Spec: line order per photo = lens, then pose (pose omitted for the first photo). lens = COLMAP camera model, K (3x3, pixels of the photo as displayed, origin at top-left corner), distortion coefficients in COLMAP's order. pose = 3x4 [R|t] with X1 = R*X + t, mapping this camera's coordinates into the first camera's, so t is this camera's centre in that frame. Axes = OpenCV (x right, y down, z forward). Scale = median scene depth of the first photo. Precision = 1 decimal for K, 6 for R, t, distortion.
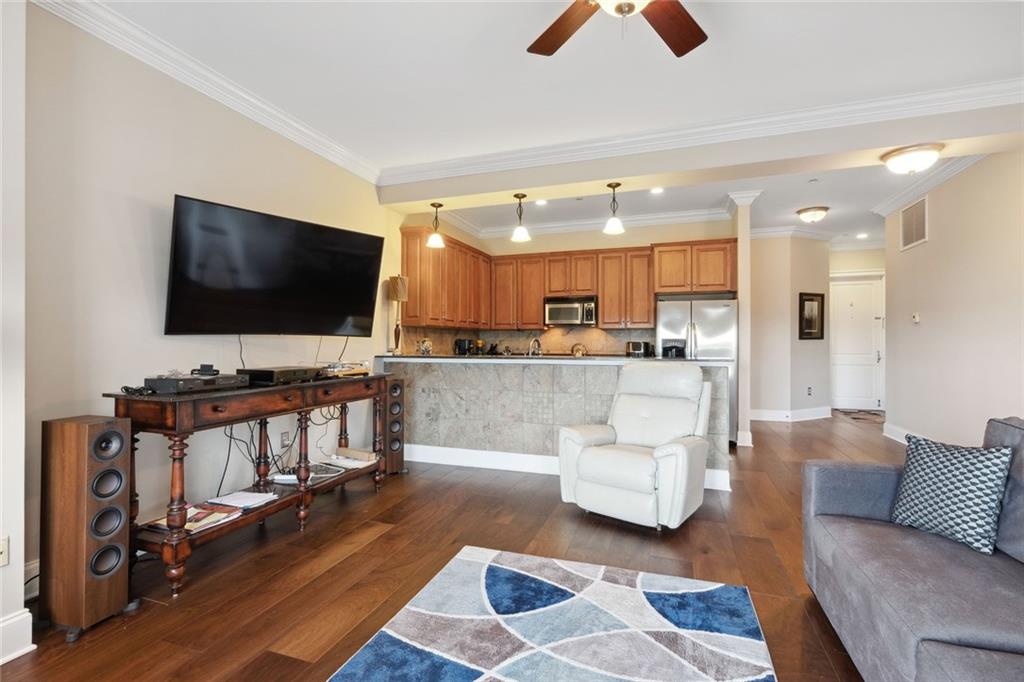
lens RADIAL K [[475.0, 0, 507.1], [0, 475.0, 338.4], [0, 0, 1]] dist [-0.001052, -0.000165]
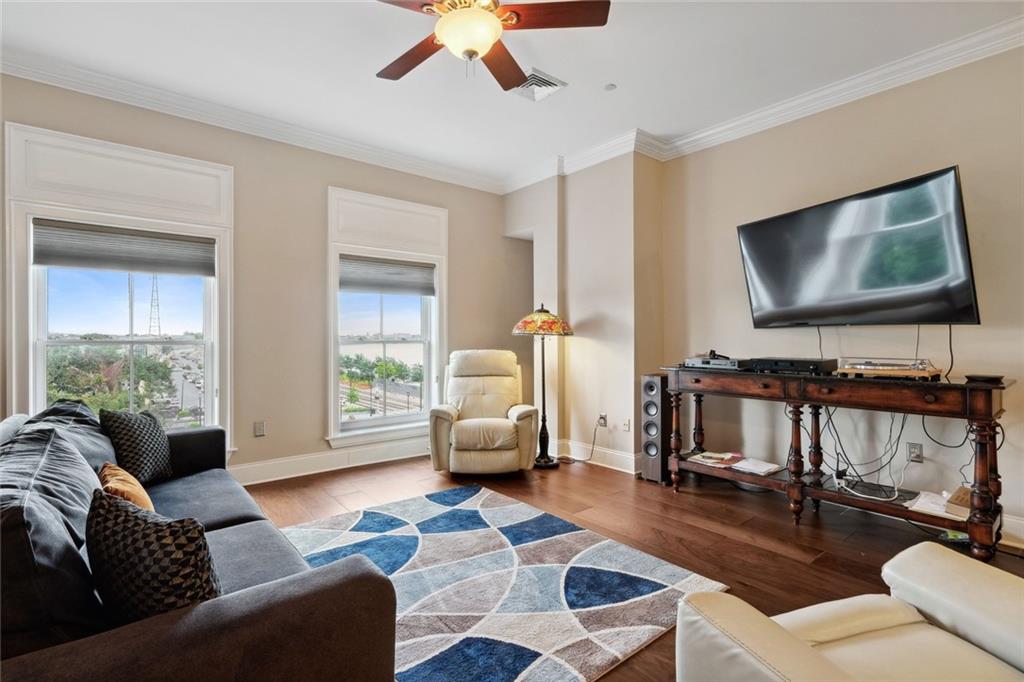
lens RADIAL K [[469.5, 0, 507.6], [0, 469.5, 334.7], [0, 0, 1]] dist [0.001038, 0.000872]
pose [[-0.523081, -0.003451, -0.852276, 0.924847], [0.009175, 0.999911, -0.009680, 0.017294], [0.852233, -0.012883, -0.523003, 1.297550]]
